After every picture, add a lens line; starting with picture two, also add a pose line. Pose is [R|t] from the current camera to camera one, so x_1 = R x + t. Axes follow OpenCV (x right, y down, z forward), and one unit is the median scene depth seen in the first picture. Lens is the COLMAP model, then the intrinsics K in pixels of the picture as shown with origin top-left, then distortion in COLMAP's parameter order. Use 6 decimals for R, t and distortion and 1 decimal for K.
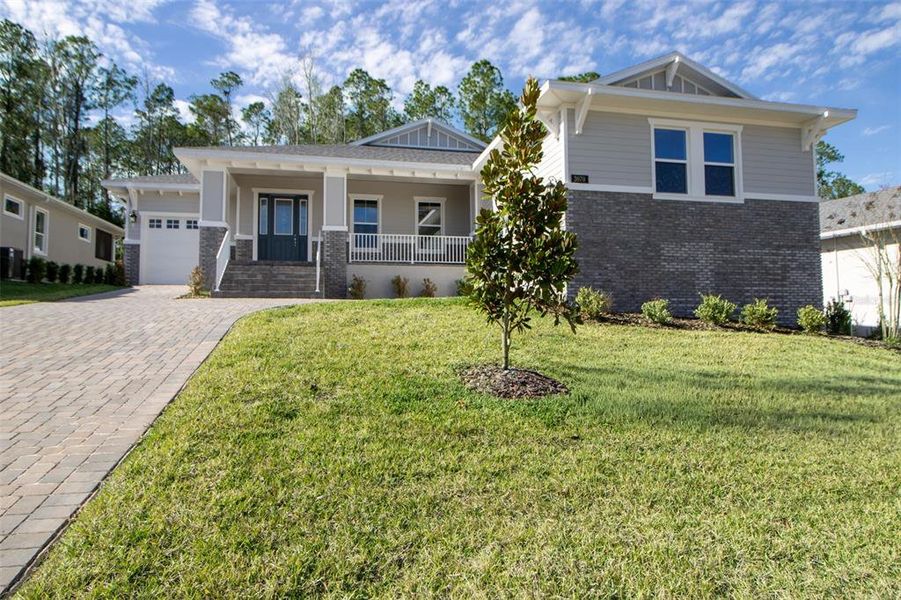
lens RADIAL K [[523.4, 0, 434.9], [0, 523.4, 296.3], [0, 0, 1]] dist [-0.002135, -0.000245]
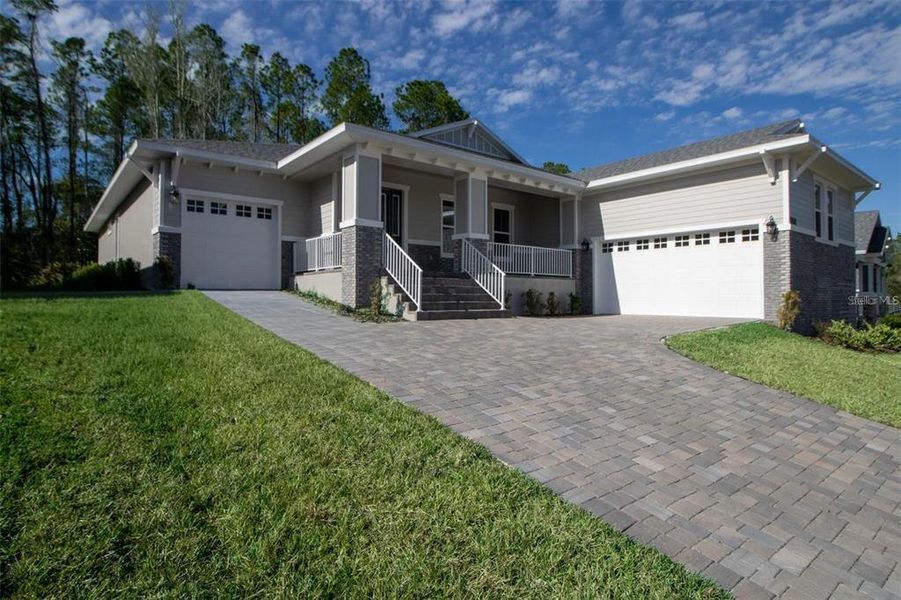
lens RADIAL K [[490.1, 0, 452.3], [0, 490.1, 291.5], [0, 0, 1]] dist [0.003053, -0.017349]
pose [[0.894026, 0.014662, 0.447776, -0.530774], [-0.027489, 0.999376, 0.022161, -0.044695], [-0.447172, -0.032121, 0.893871, 0.220824]]
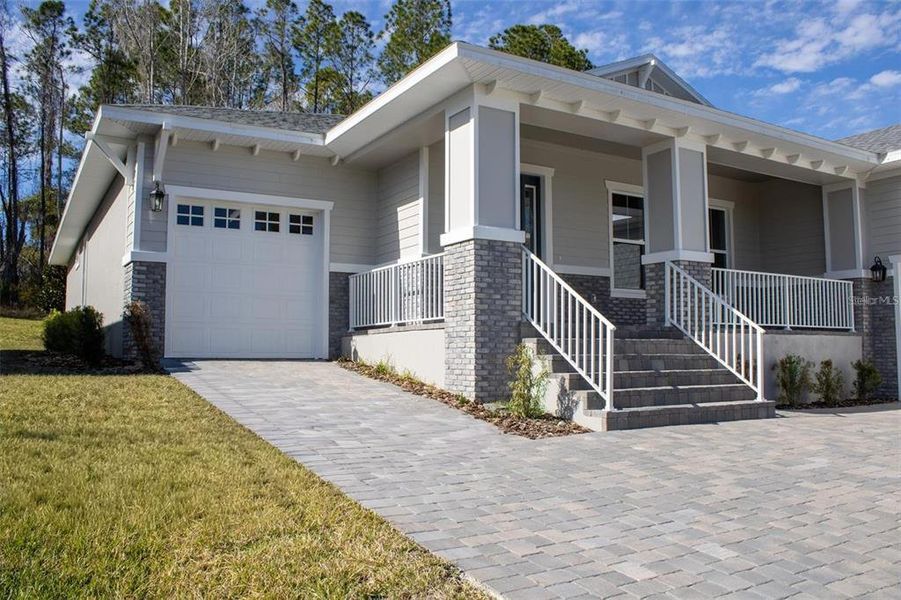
lens RADIAL K [[759.1, 0, 450.5], [0, 759.1, 300.0], [0, 0, 1]] dist [-0.174834, 0.159397]
pose [[0.953105, 0.030843, 0.301065, -0.524985], [-0.020760, 0.999113, -0.036636, -0.052885], [-0.301927, 0.028668, 0.952900, 0.365973]]
